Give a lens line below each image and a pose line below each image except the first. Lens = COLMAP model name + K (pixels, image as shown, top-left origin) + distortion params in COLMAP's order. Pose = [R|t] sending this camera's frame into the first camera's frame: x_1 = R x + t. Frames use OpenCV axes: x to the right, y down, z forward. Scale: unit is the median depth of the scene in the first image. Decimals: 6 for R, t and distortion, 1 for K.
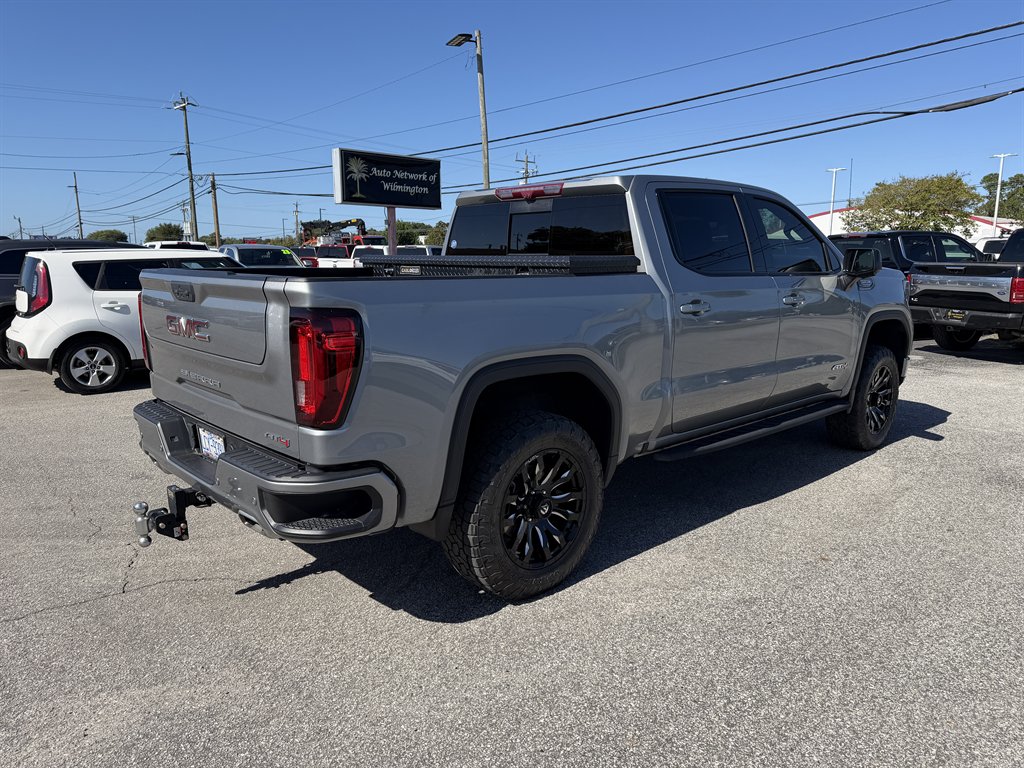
lens RADIAL K [[720.3, 0, 512.1], [0, 720.3, 393.2], [0, 0, 1]] dist [0.040917, -0.047975]
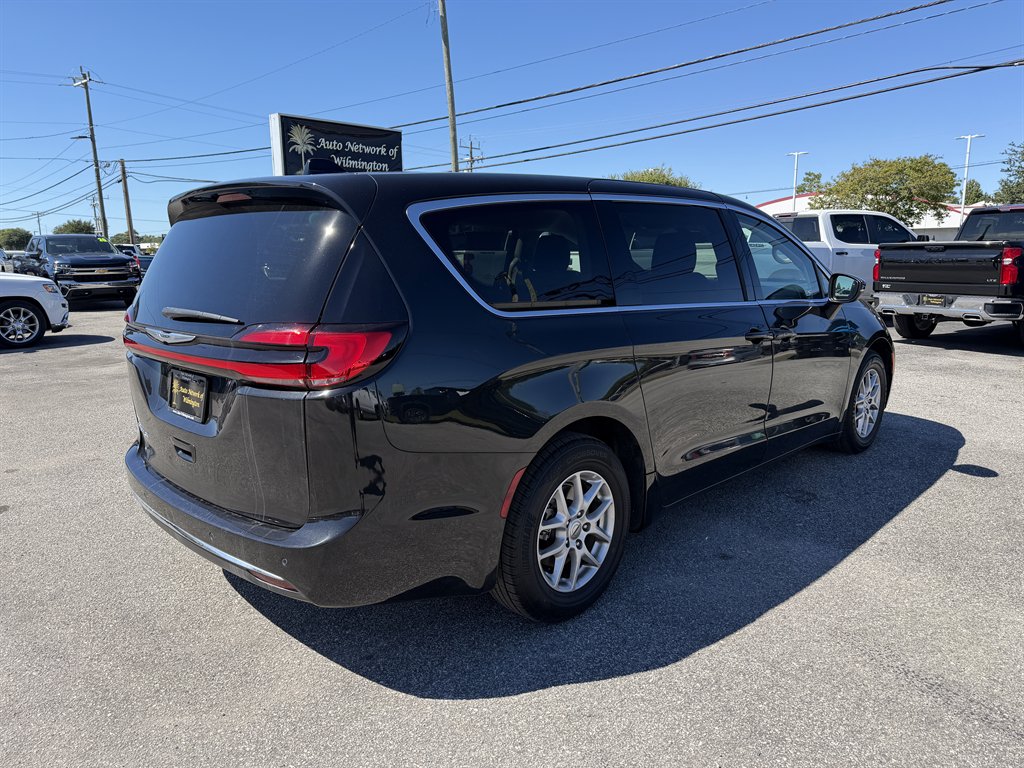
lens RADIAL K [[720.3, 0, 512.1], [0, 720.3, 393.2], [0, 0, 1]] dist [0.040917, -0.047975]
pose [[0.995648, -0.033067, 0.087135, -0.119202], [0.032366, 0.999431, 0.009443, -0.052903], [-0.087398, -0.006582, 0.996152, 0.341908]]
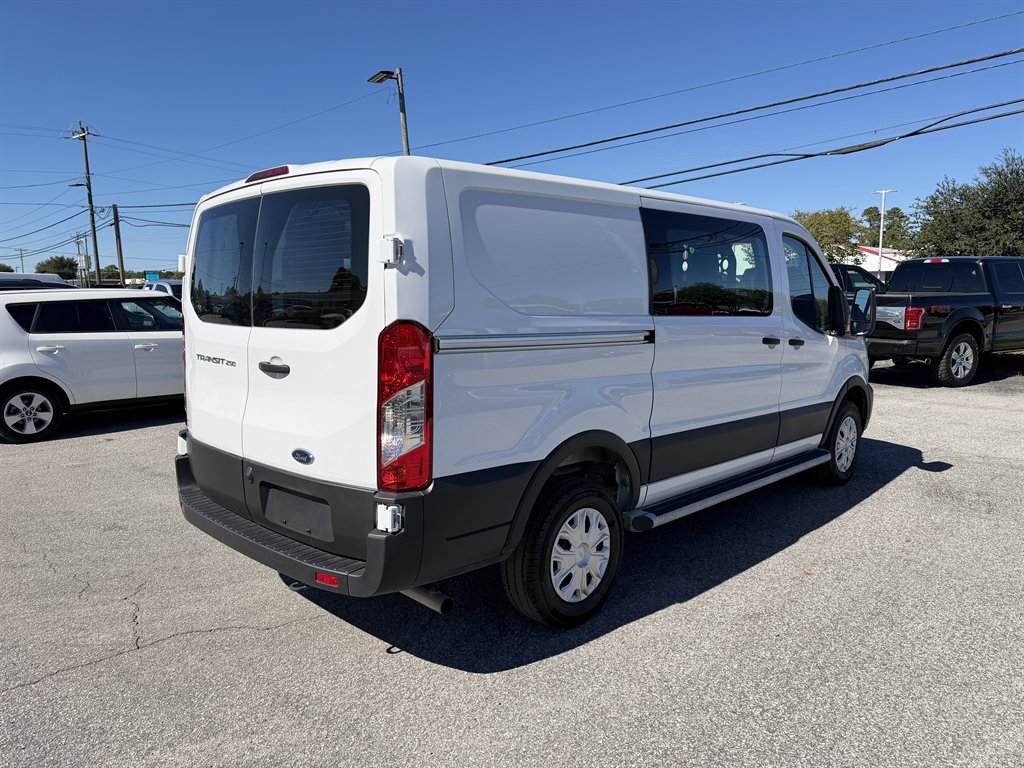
lens RADIAL K [[720.3, 0, 512.1], [0, 720.3, 393.2], [0, 0, 1]] dist [0.040917, -0.047975]
pose [[0.992888, -0.027327, 0.115872, -0.044512], [0.031978, 0.998748, -0.038467, -0.004662], [-0.114676, 0.041899, 0.992519, -0.013463]]
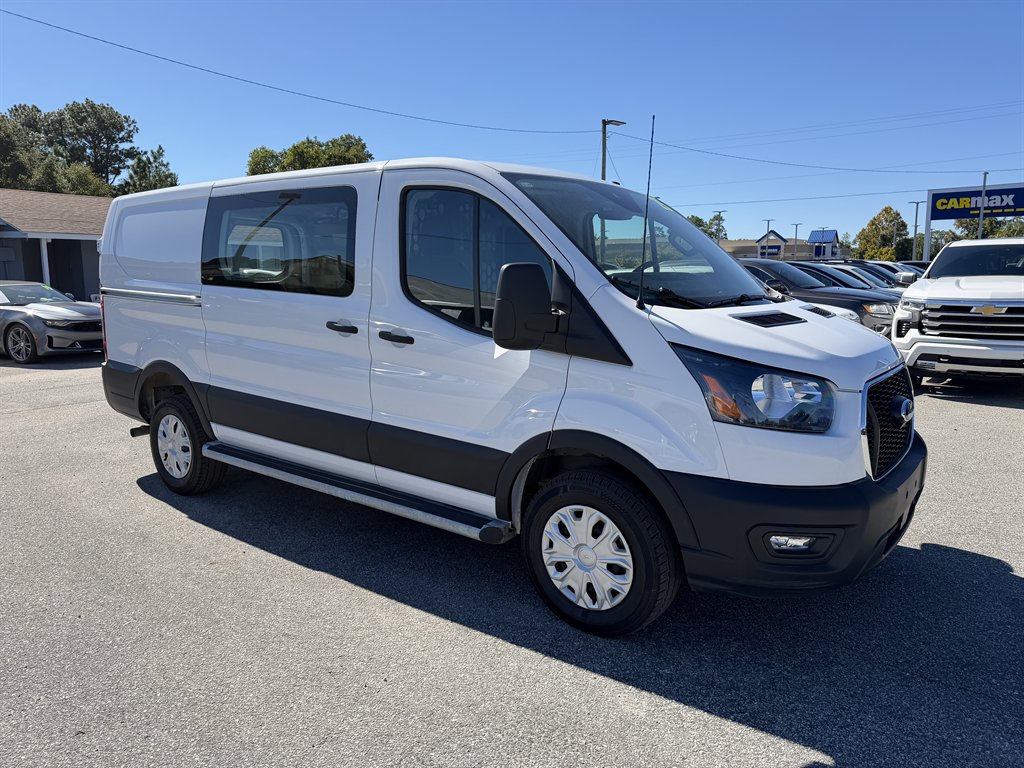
lens RADIAL K [[726.9, 0, 516.1], [0, 726.9, 380.3], [0, 0, 1]] dist [0.036668, -0.051917]
pose [[0.224865, 0.132826, -0.965294, 0.521067], [-0.165298, 0.981506, 0.096551, -0.069378], [0.960267, 0.137850, 0.242662, 0.390946]]
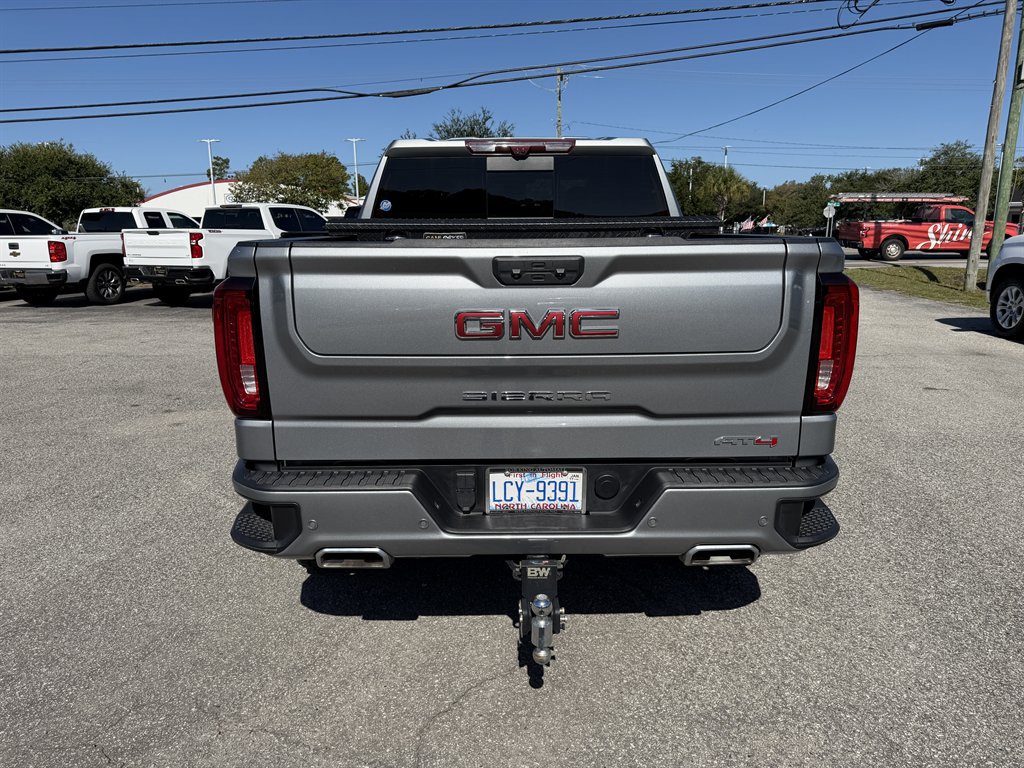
lens RADIAL K [[720.3, 0, 512.1], [0, 720.3, 393.2], [0, 0, 1]] dist [0.040917, -0.047975]
pose [[0.666468, -0.173176, 0.725142, -0.275224], [0.146560, 0.984102, 0.100318, -0.027938], [-0.730986, 0.039418, 0.681253, 0.163637]]
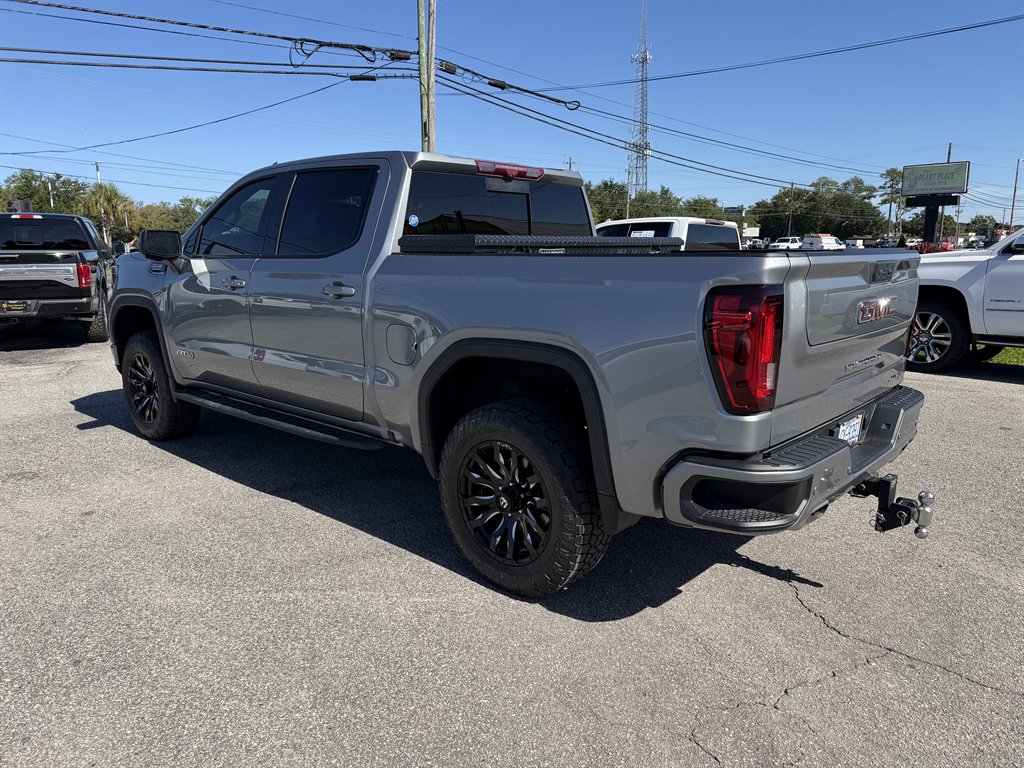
lens RADIAL K [[720.3, 0, 512.1], [0, 720.3, 393.2], [0, 0, 1]] dist [0.040917, -0.047975]
pose [[-0.095365, -0.199027, 0.975343, -0.389118], [0.187729, 0.958631, 0.213972, -0.079953], [-0.977580, 0.203505, -0.054057, 0.444144]]
